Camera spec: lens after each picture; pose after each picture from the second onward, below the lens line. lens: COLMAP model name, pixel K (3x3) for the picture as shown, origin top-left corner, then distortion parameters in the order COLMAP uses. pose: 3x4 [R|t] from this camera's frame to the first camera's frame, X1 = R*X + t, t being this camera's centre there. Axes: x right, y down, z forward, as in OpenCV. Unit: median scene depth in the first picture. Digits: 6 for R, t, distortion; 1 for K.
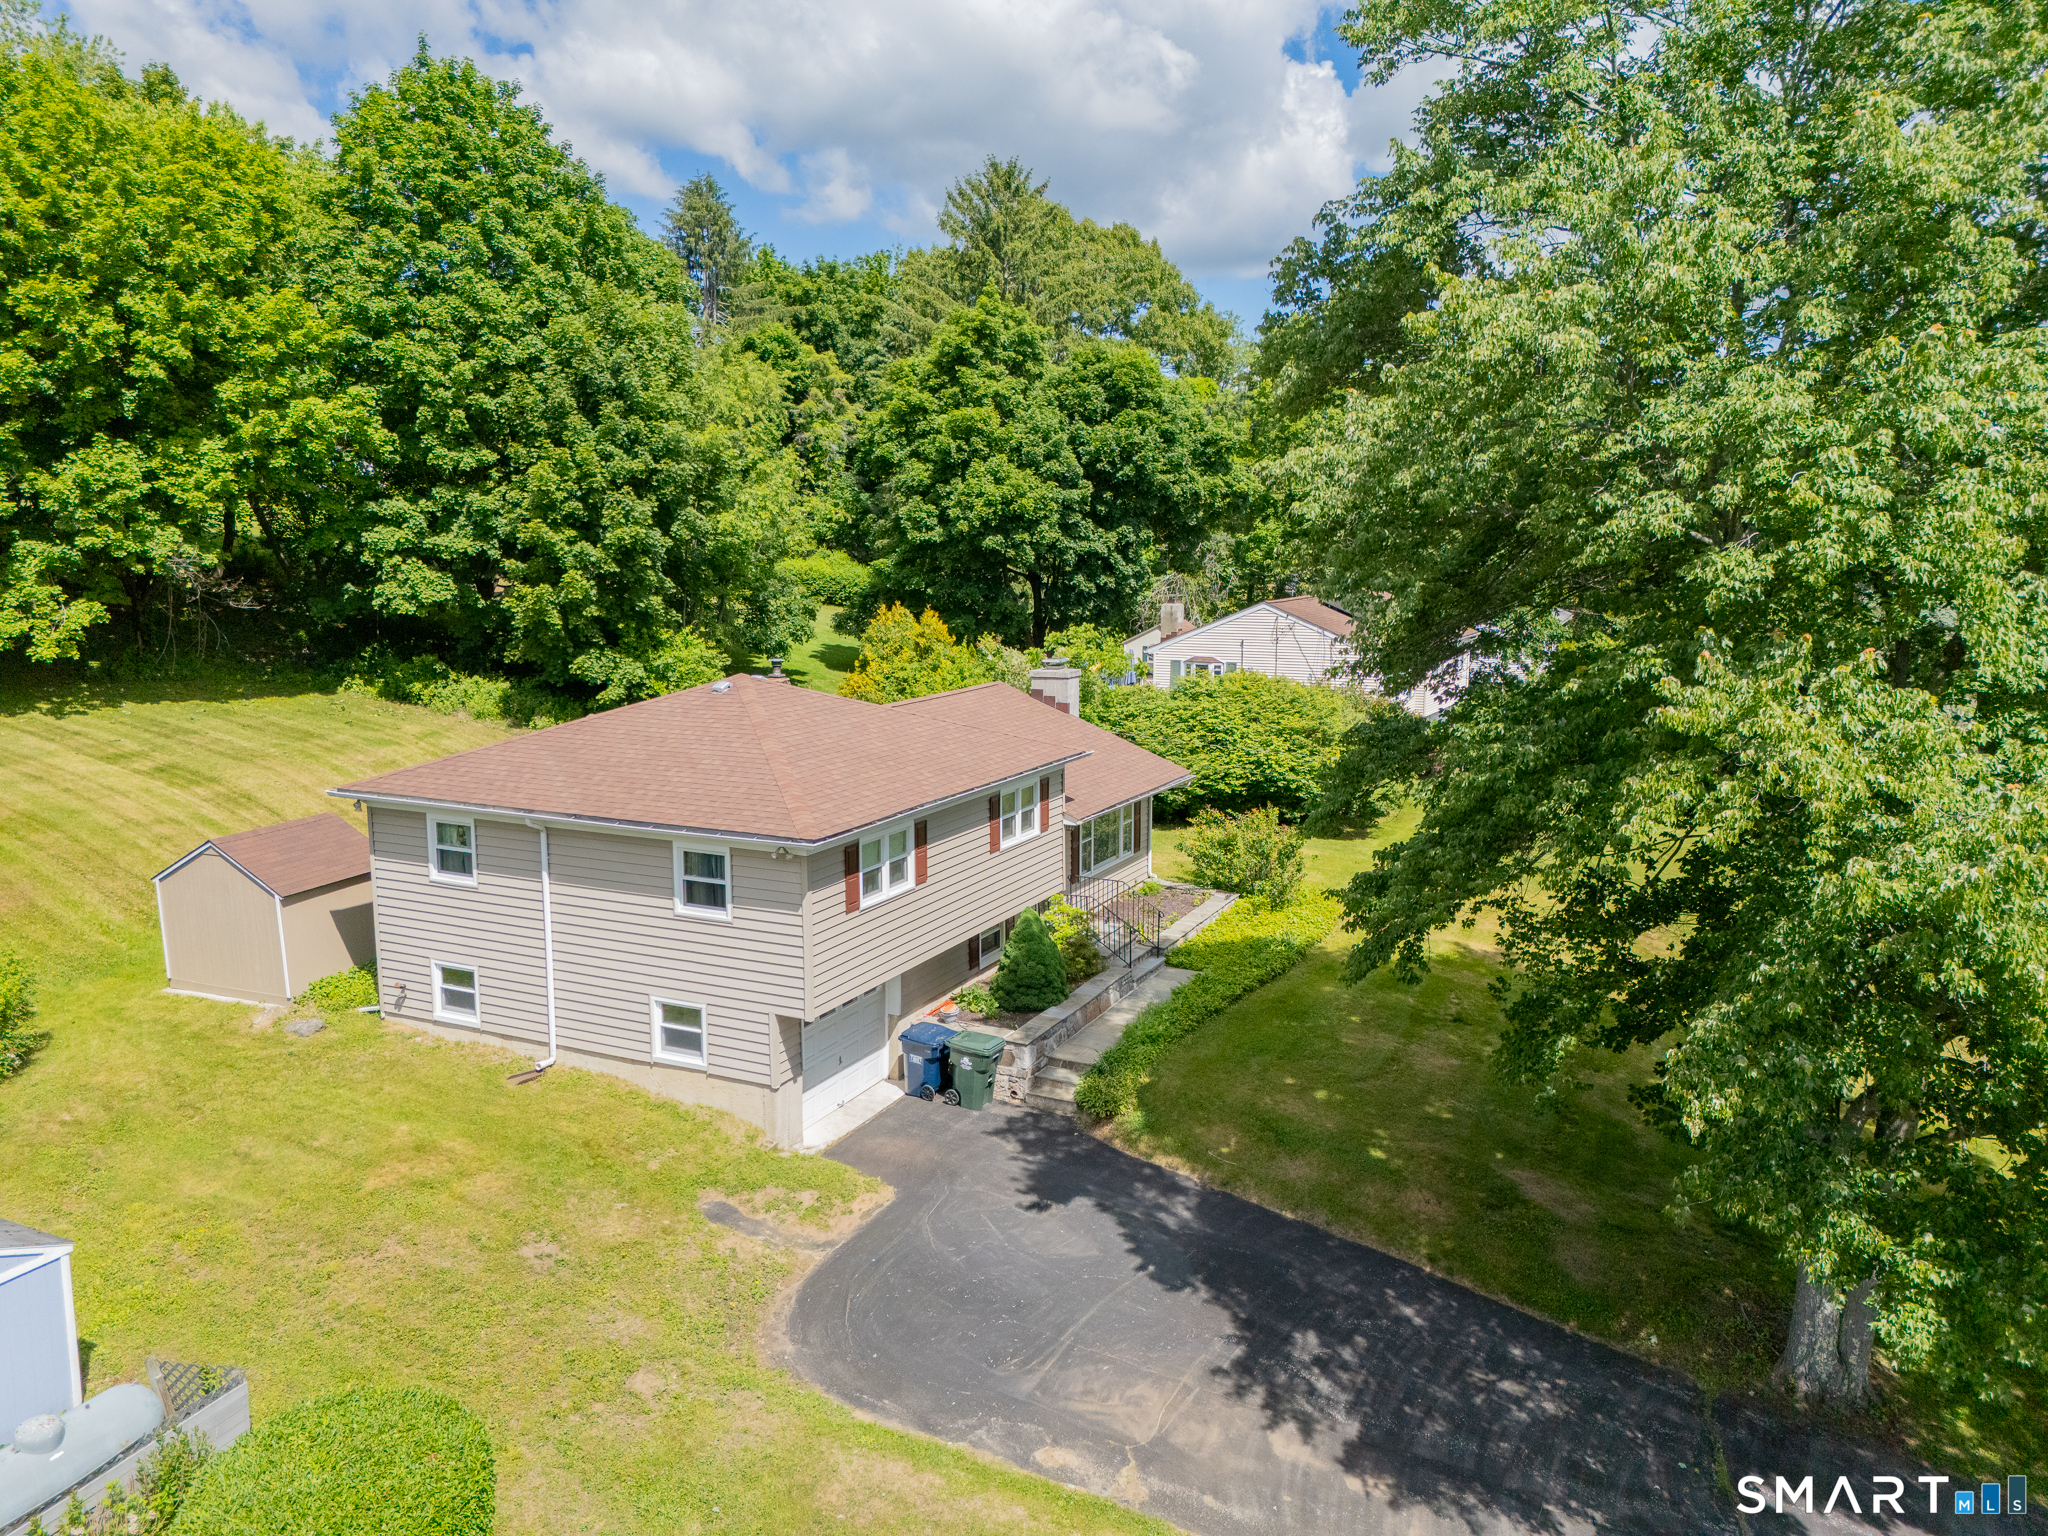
lens RADIAL K [[1466.7, 0, 993.2], [0, 1466.7, 774.1], [0, 0, 1]] dist [0.079414, -0.114010]
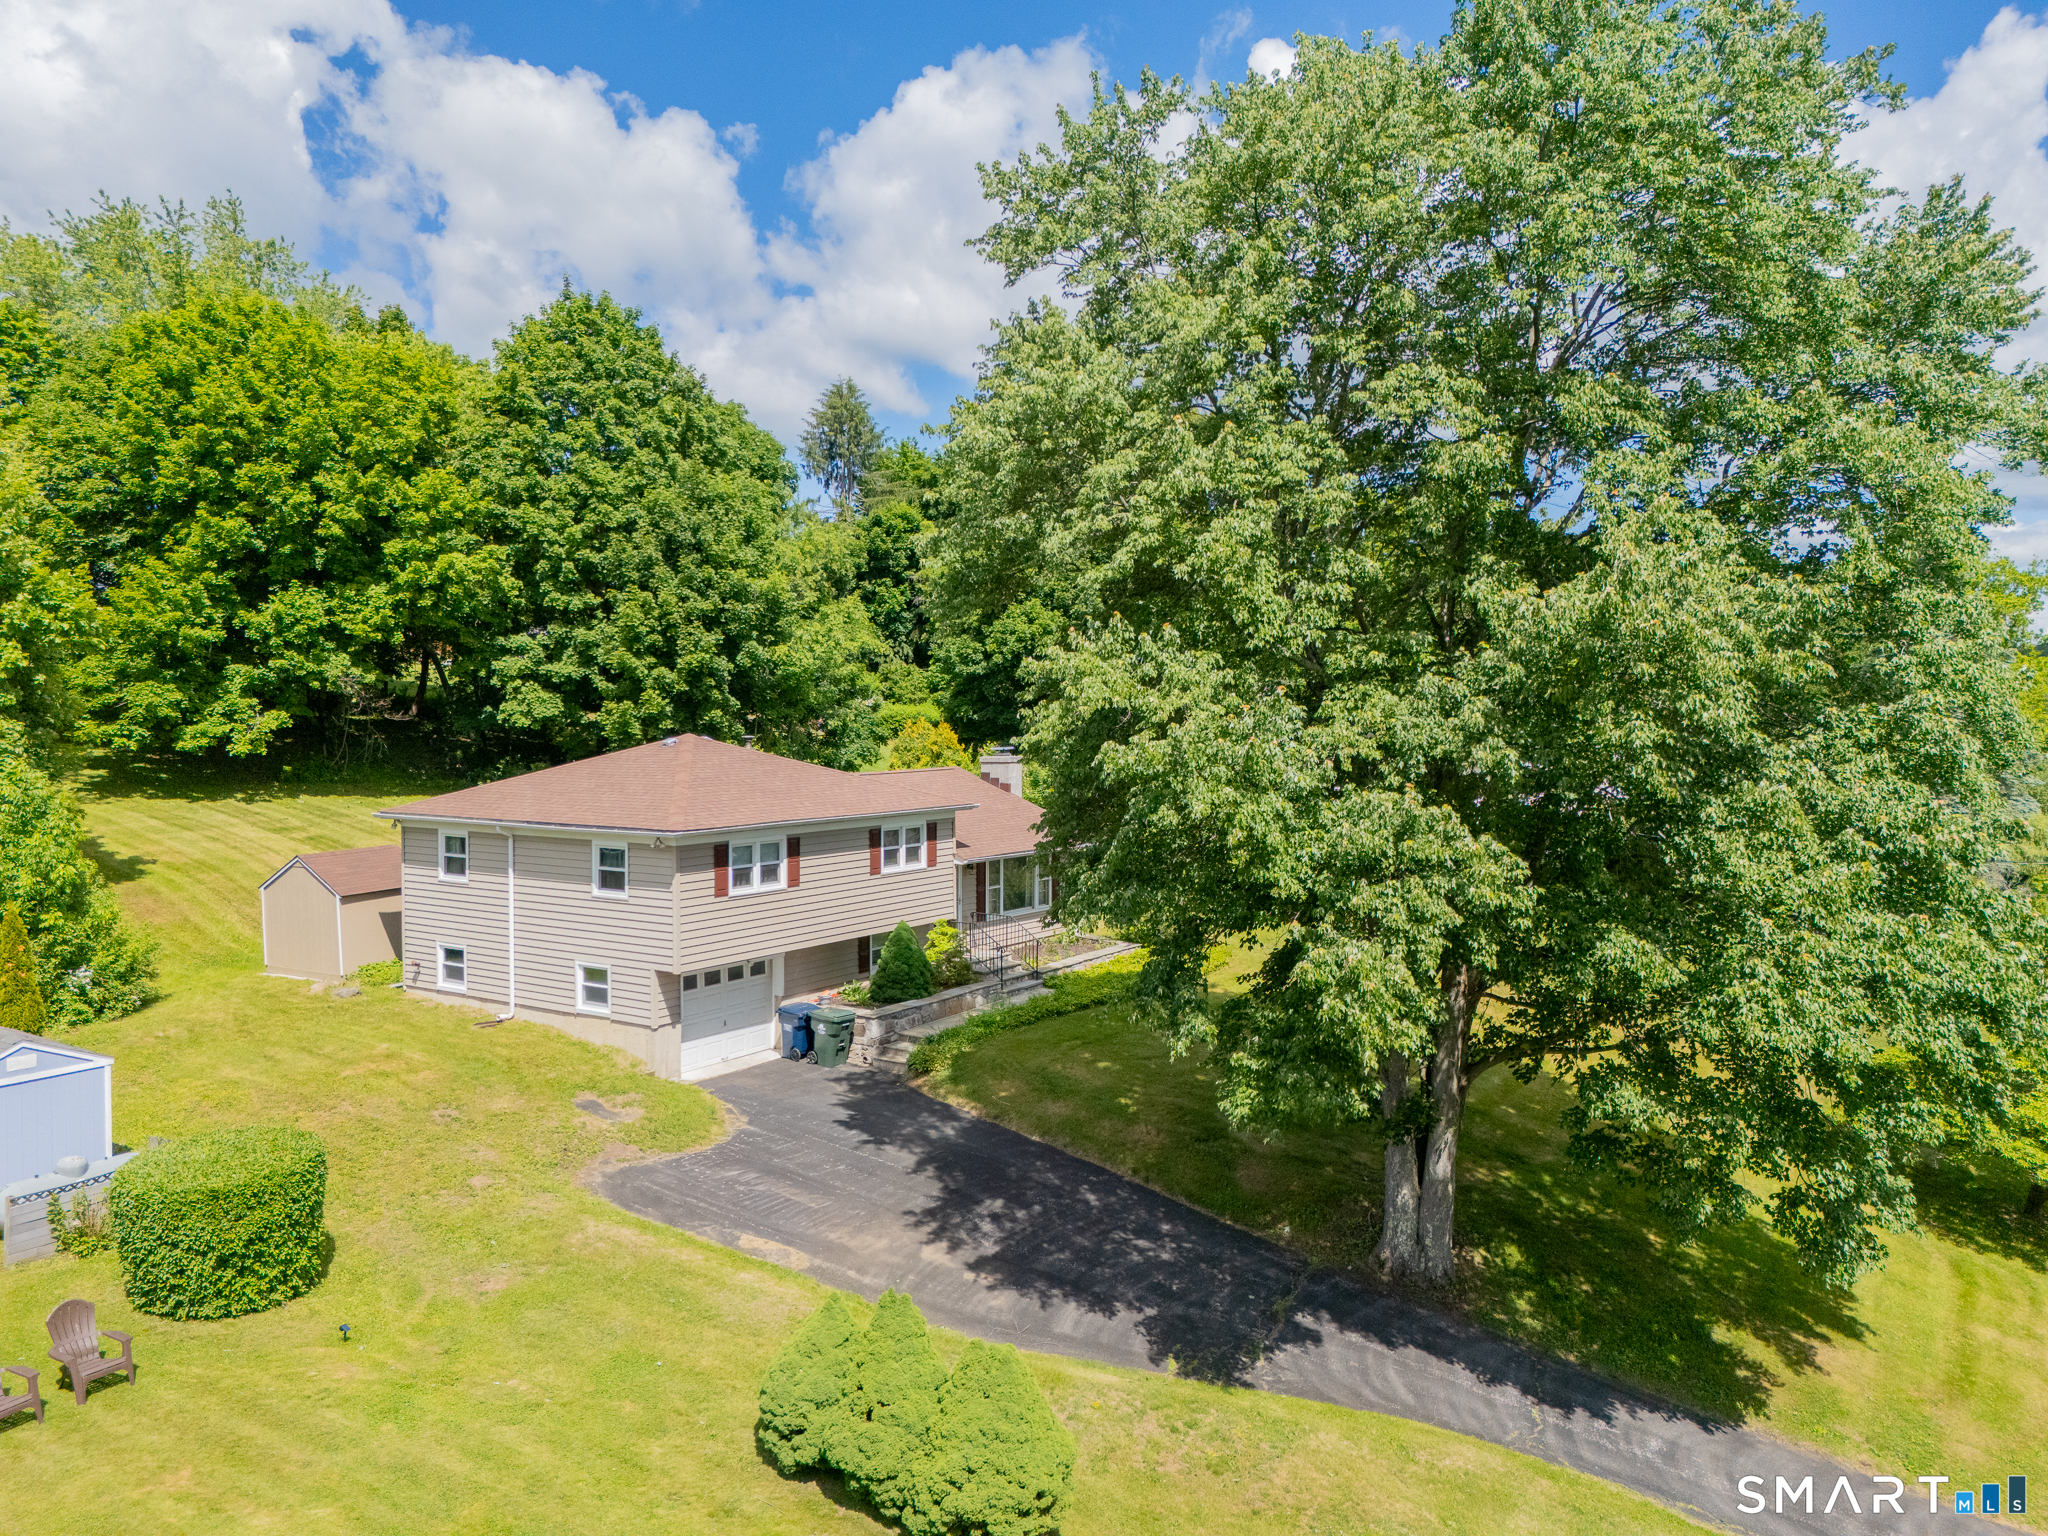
lens RADIAL K [[1450.1, 0, 1024.0], [0, 1450.1, 768.0], [0, 0, 1]] dist [0.025805, -0.057253]
pose [[0.992231, 0.008680, -0.124107, 0.179365], [-0.024639, 0.991514, -0.127641, 0.075321], [0.121946, 0.129707, 0.984025, -0.137000]]
